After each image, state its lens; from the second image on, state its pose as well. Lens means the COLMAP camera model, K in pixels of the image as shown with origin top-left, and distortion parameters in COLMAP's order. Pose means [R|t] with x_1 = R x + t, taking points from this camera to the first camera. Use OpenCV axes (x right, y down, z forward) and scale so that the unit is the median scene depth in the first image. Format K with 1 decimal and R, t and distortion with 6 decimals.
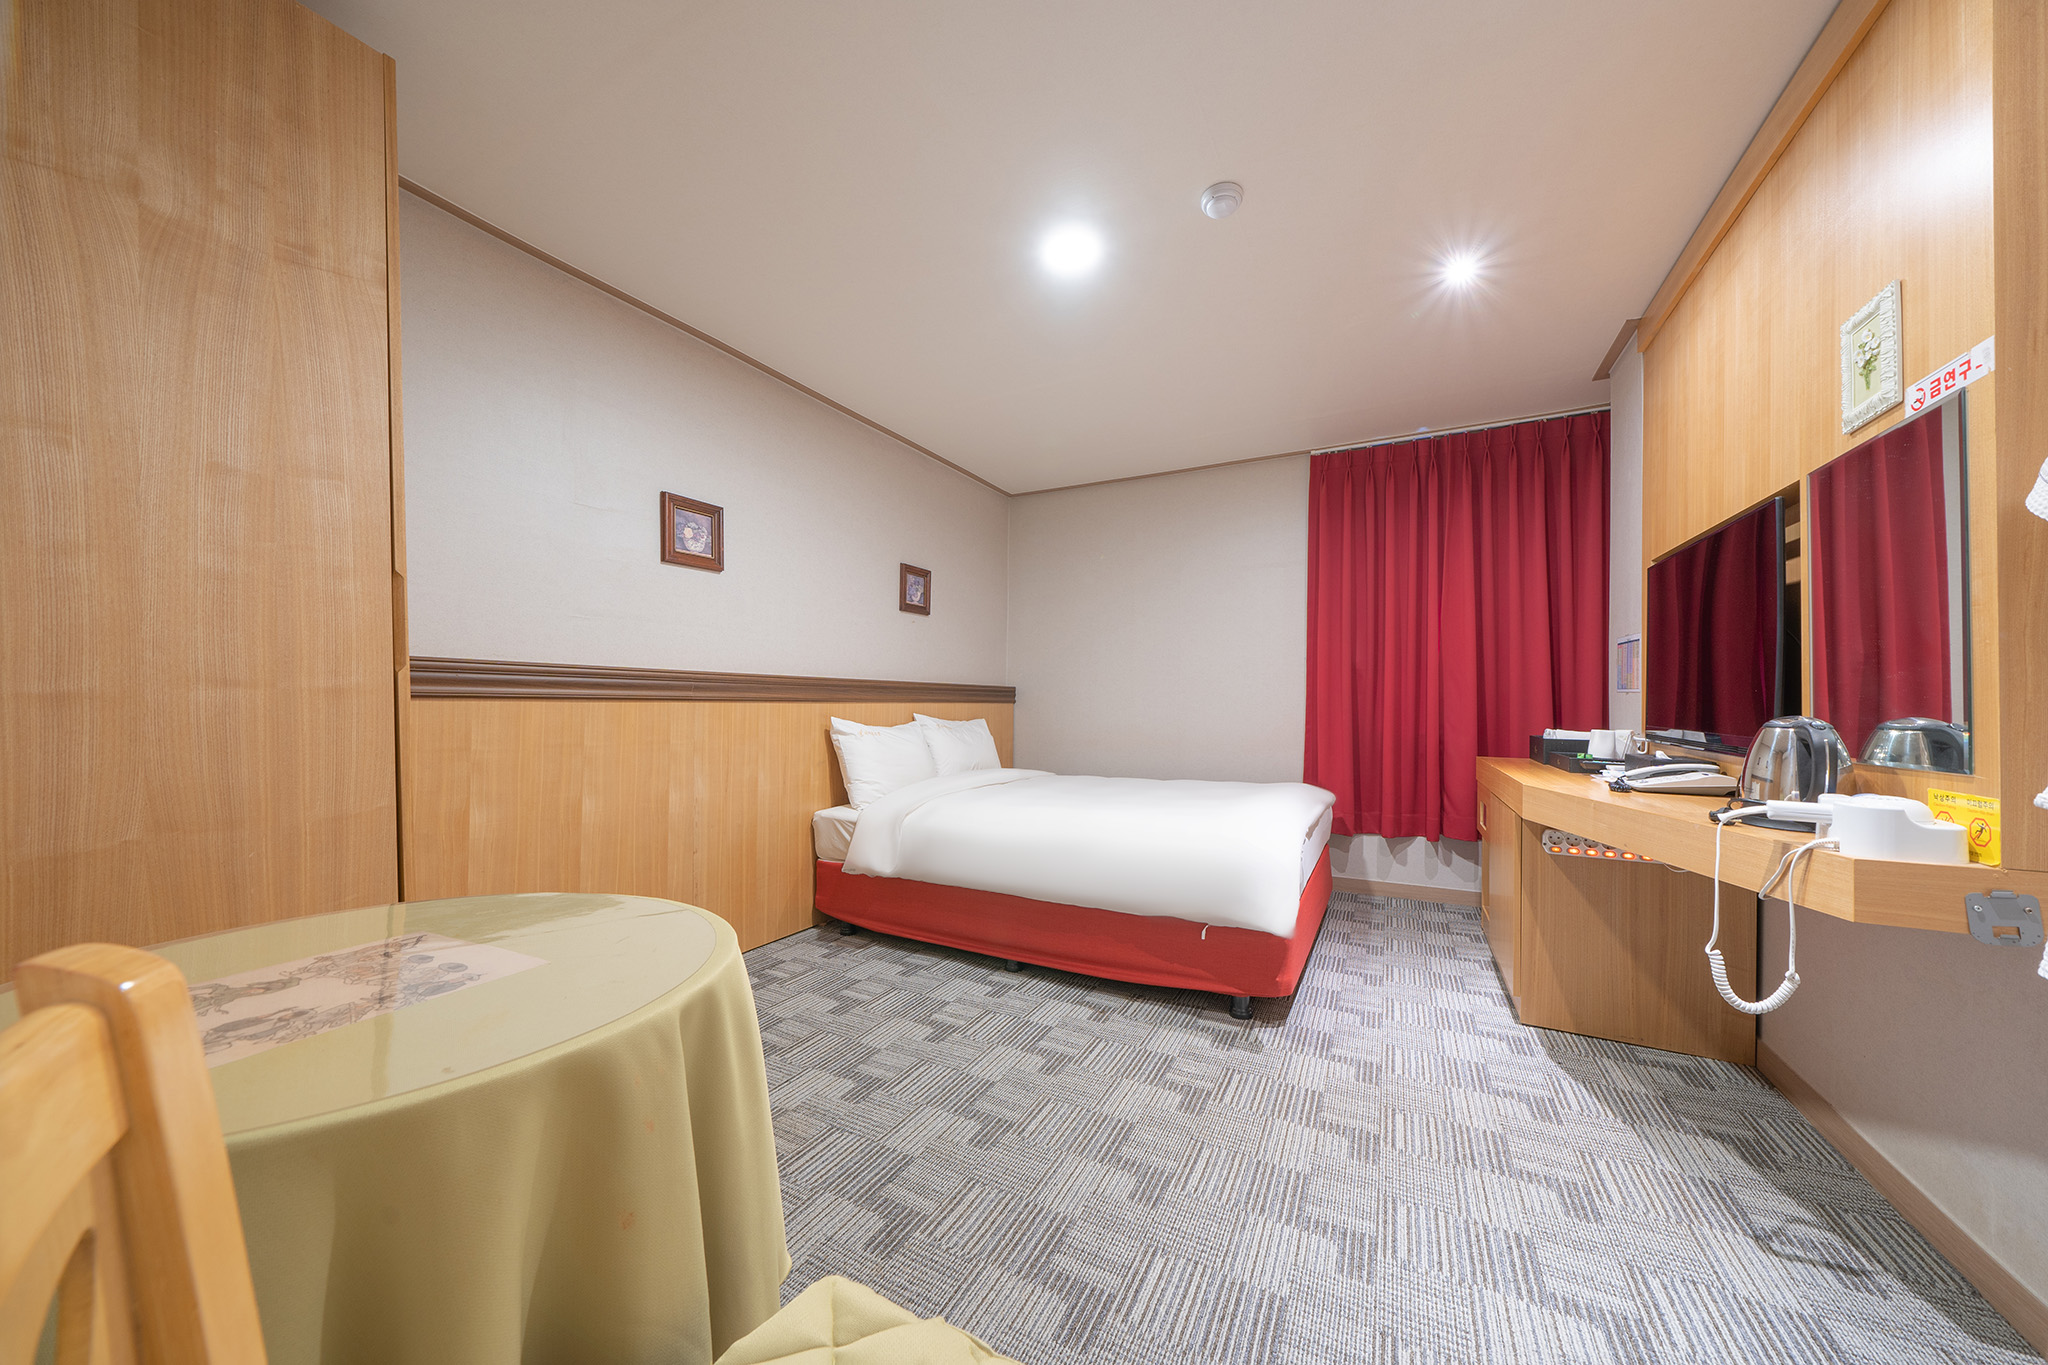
lens RADIAL K [[707.3, 0, 1040.2], [0, 707.3, 687.0], [0, 0, 1]] dist [-0.000625, 0.000202]
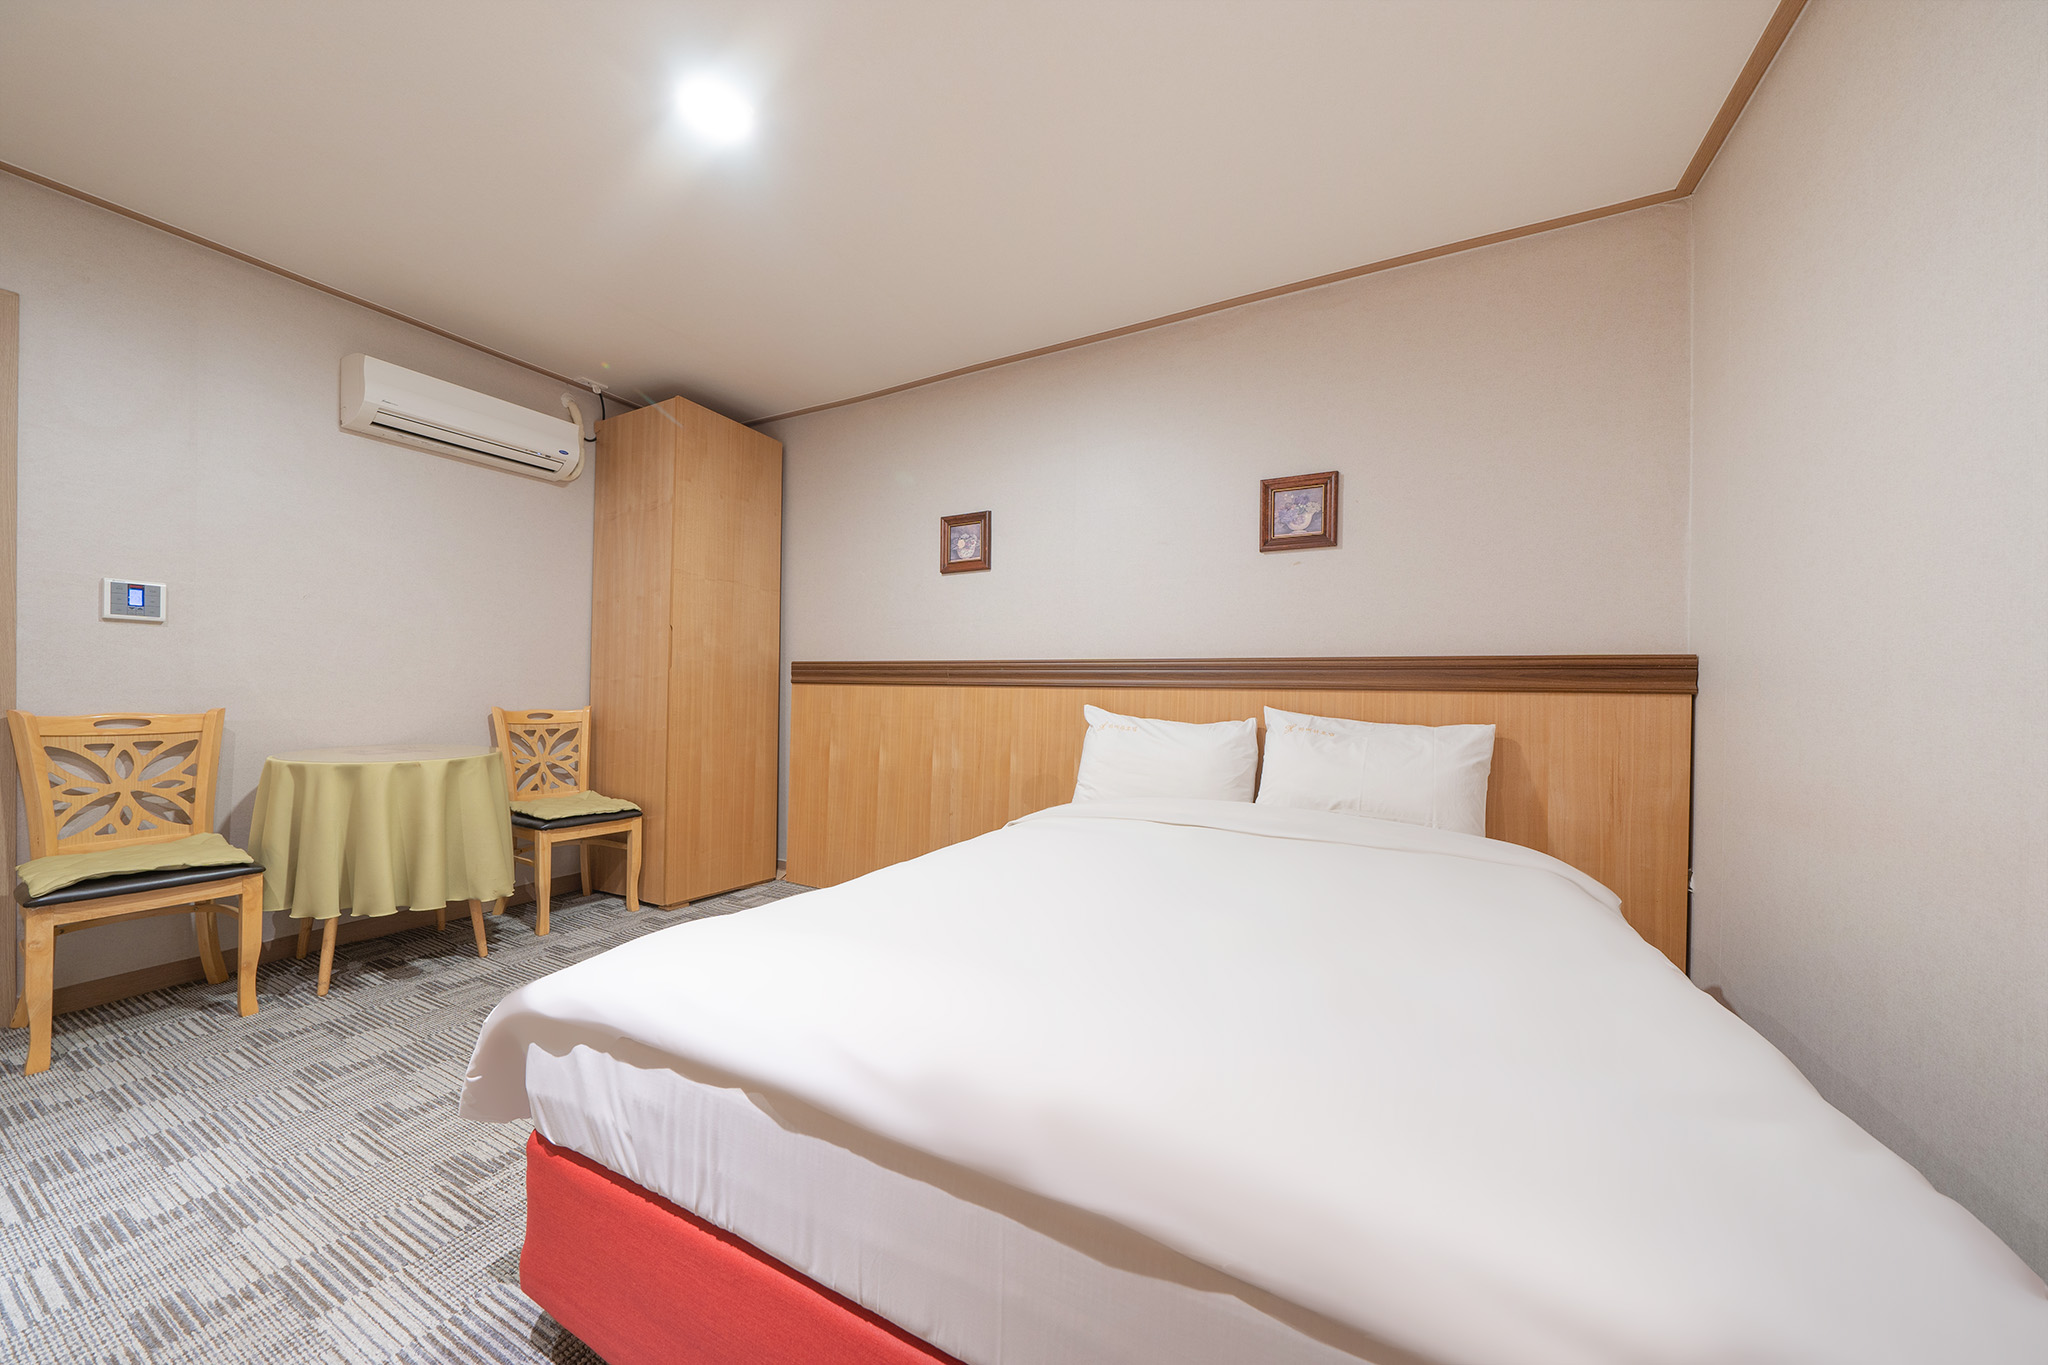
lens RADIAL K [[707.3, 0, 1025.3], [0, 707.3, 696.4], [0, 0, 1]] dist [-0.000625, 0.000202]
pose [[-0.024425, 0.005869, -0.999684, 0.724565], [0.010886, 0.999925, 0.005604, 0.033973], [0.999642, -0.010746, -0.024487, 1.199723]]
